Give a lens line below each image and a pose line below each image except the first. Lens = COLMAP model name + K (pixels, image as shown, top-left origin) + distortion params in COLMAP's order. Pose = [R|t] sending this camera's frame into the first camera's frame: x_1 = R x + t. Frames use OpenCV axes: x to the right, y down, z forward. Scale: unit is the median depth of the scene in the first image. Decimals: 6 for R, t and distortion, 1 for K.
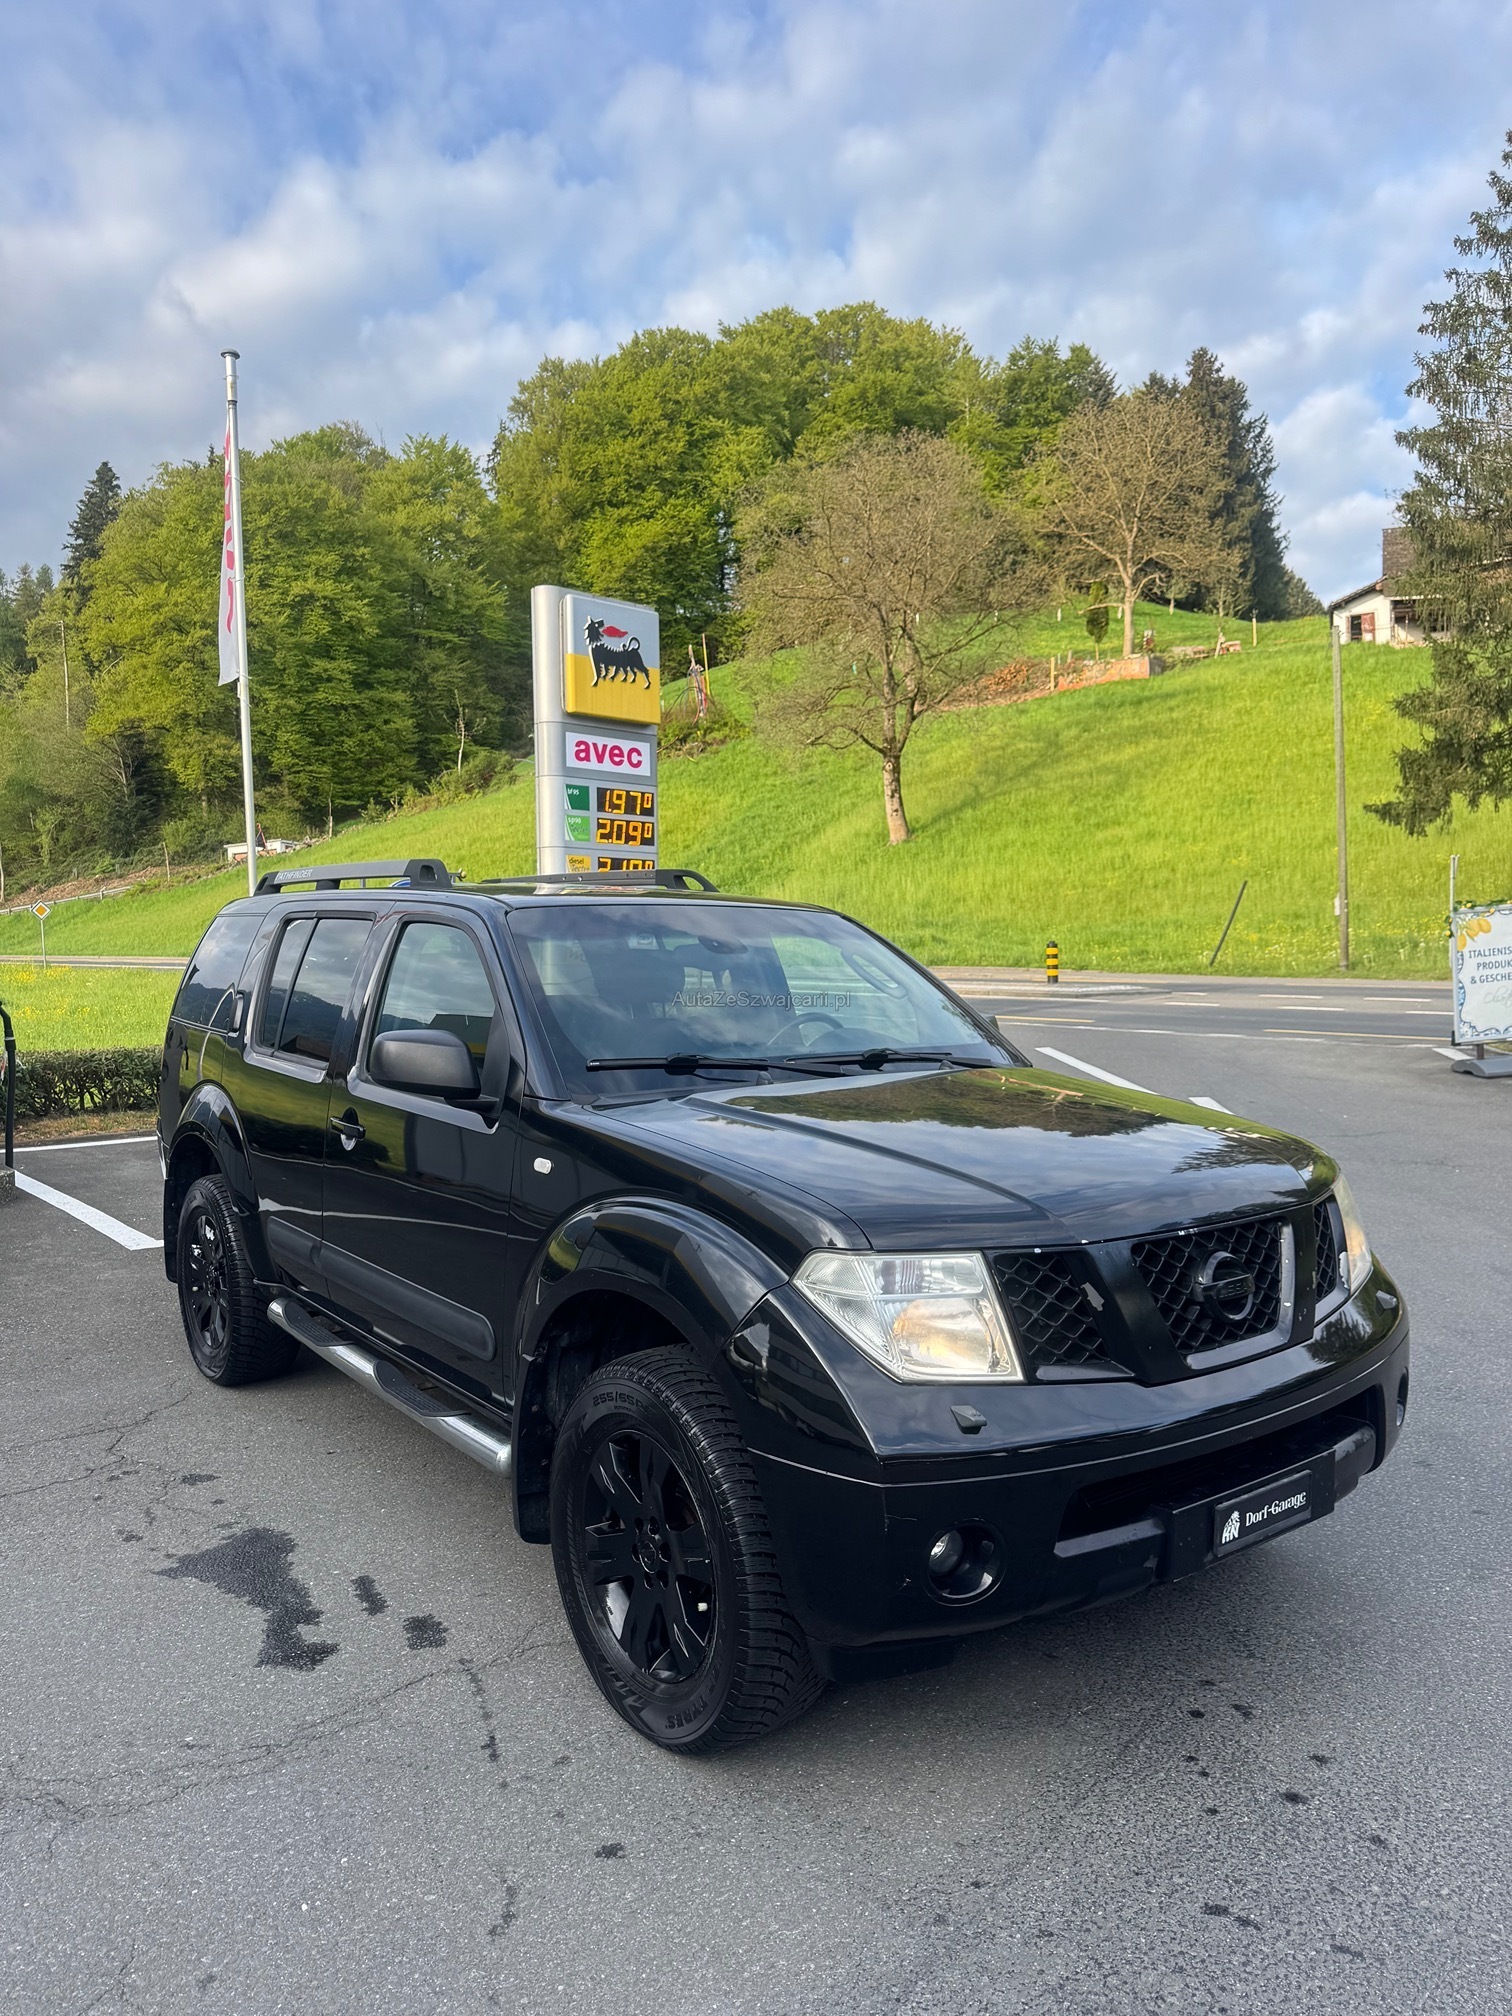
lens RADIAL K [[1433.0, 0, 766.0], [0, 1433.0, 993.4], [0, 0, 1]] dist [-0.000876, -0.012993]
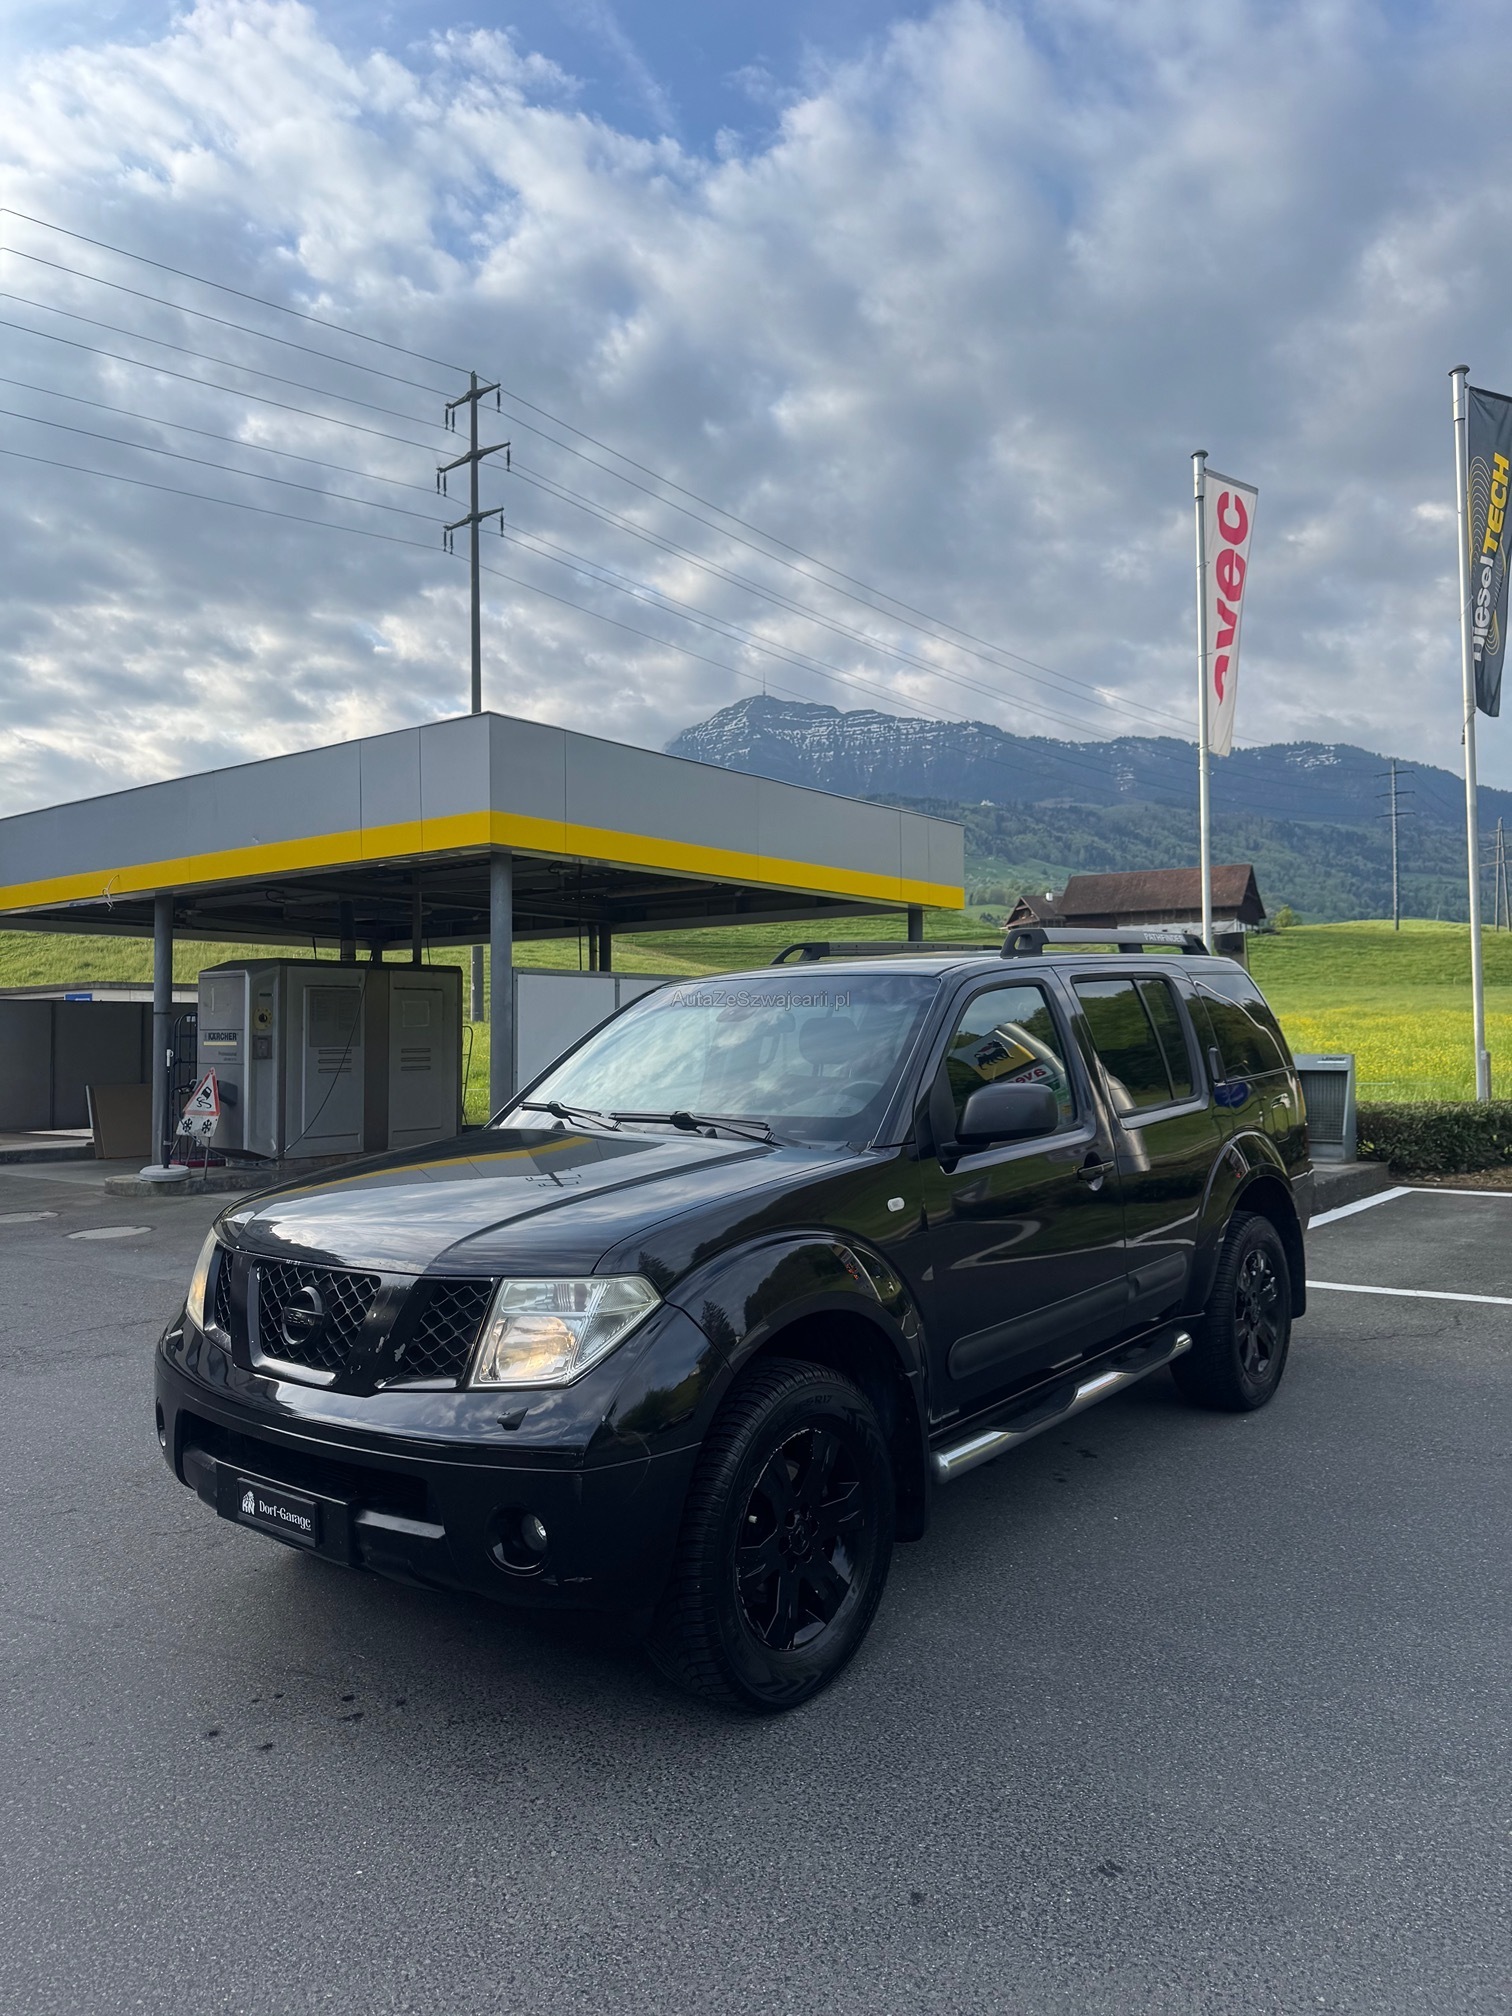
lens RADIAL K [[1433.0, 0, 727.5], [0, 1433.0, 993.0], [0, 0, 1]] dist [-0.000876, -0.012993]
pose [[0.206818, -0.029783, -0.977926, 1.560053], [0.004373, 0.999555, -0.029517, -0.024640], [0.978370, 0.001828, 0.206856, 1.102660]]
